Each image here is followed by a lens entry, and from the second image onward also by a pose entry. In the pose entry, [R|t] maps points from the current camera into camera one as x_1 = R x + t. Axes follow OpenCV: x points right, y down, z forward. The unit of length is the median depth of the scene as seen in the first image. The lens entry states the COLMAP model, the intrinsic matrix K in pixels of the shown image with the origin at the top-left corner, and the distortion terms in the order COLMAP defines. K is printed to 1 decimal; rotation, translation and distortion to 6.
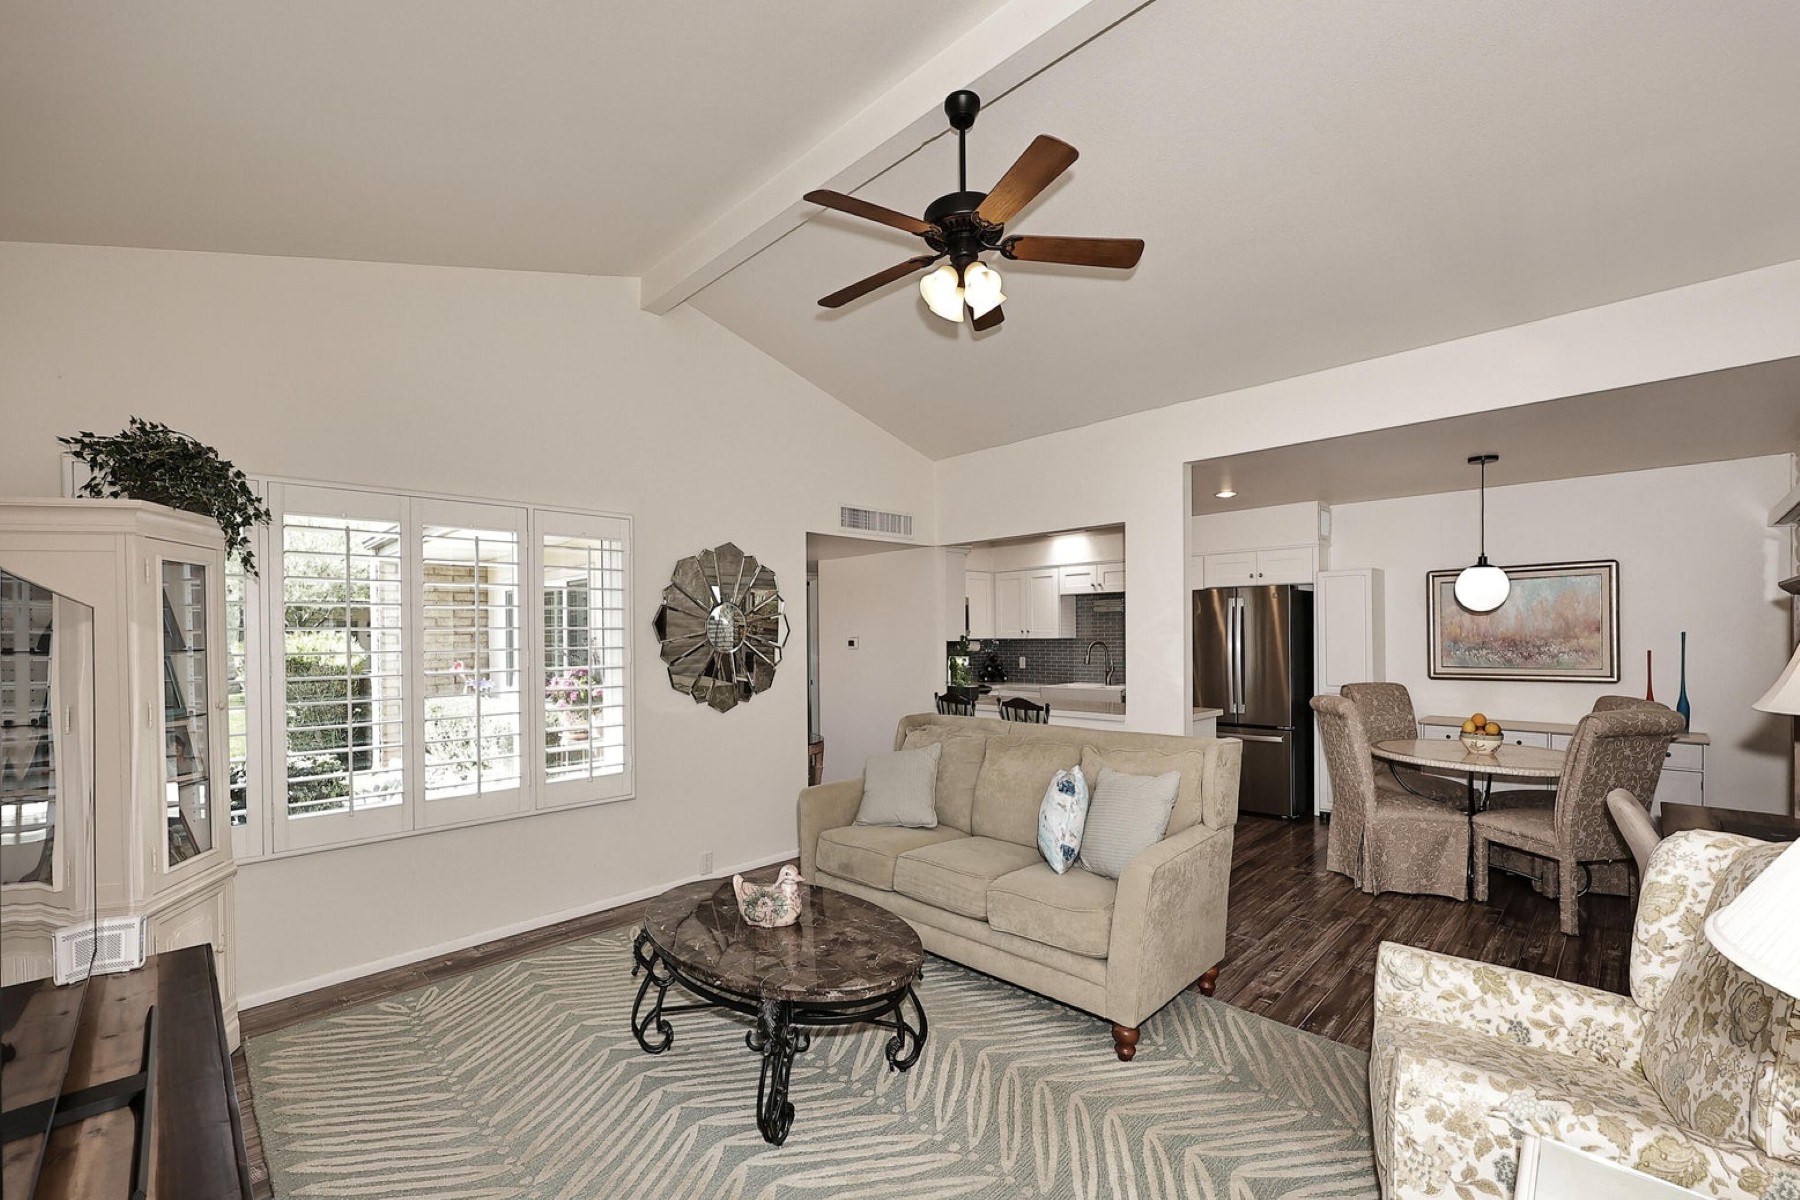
lens RADIAL K [[726.6, 0, 894.8], [0, 726.6, 635.5], [0, 0, 1]] dist [0.000285, -0.000116]
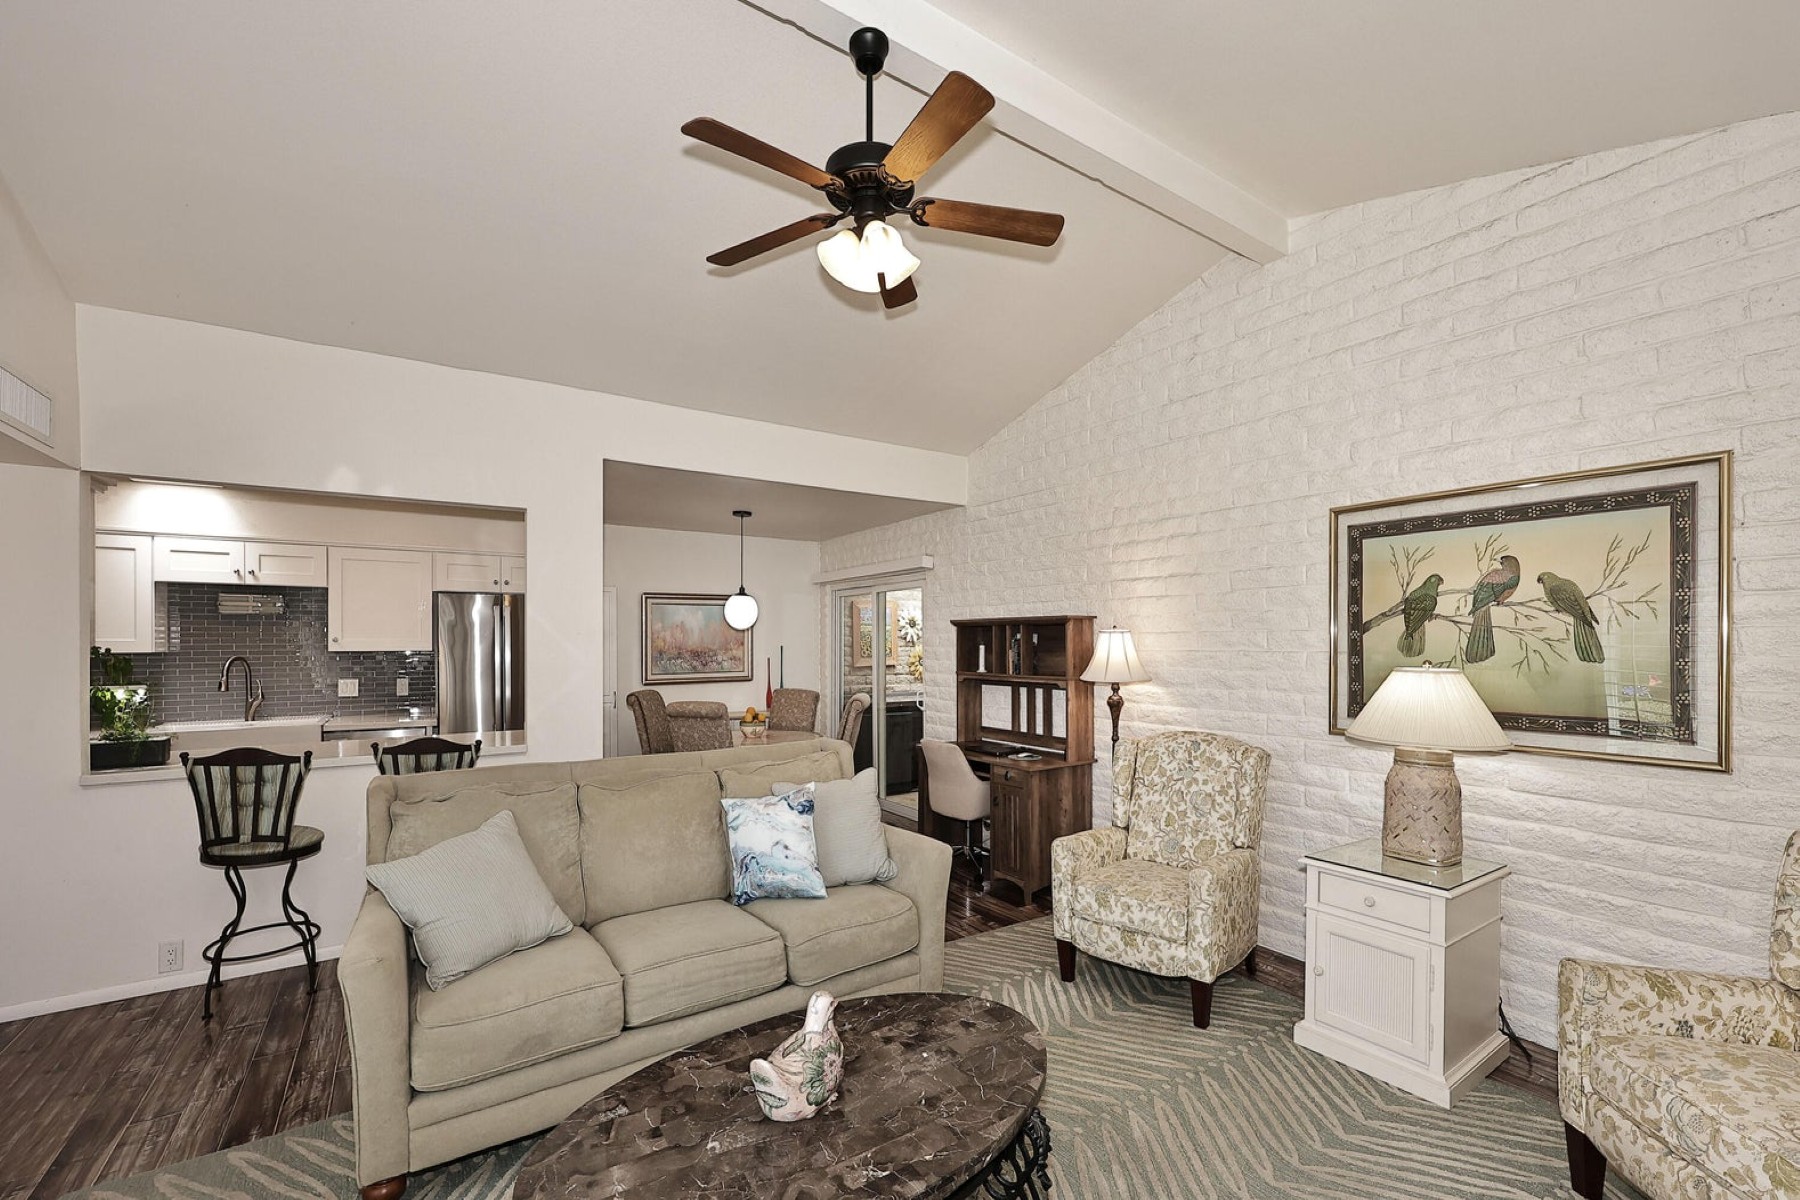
lens RADIAL K [[749.8, 0, 910.1], [0, 749.8, 641.8], [0, 0, 1]] dist [-0.000269, -0.000036]
pose [[0.211826, 0.009271, 0.977263, -0.417111], [-0.000702, 0.999956, -0.009334, 0.000963], [-0.977307, 0.001292, 0.211824, 0.397747]]
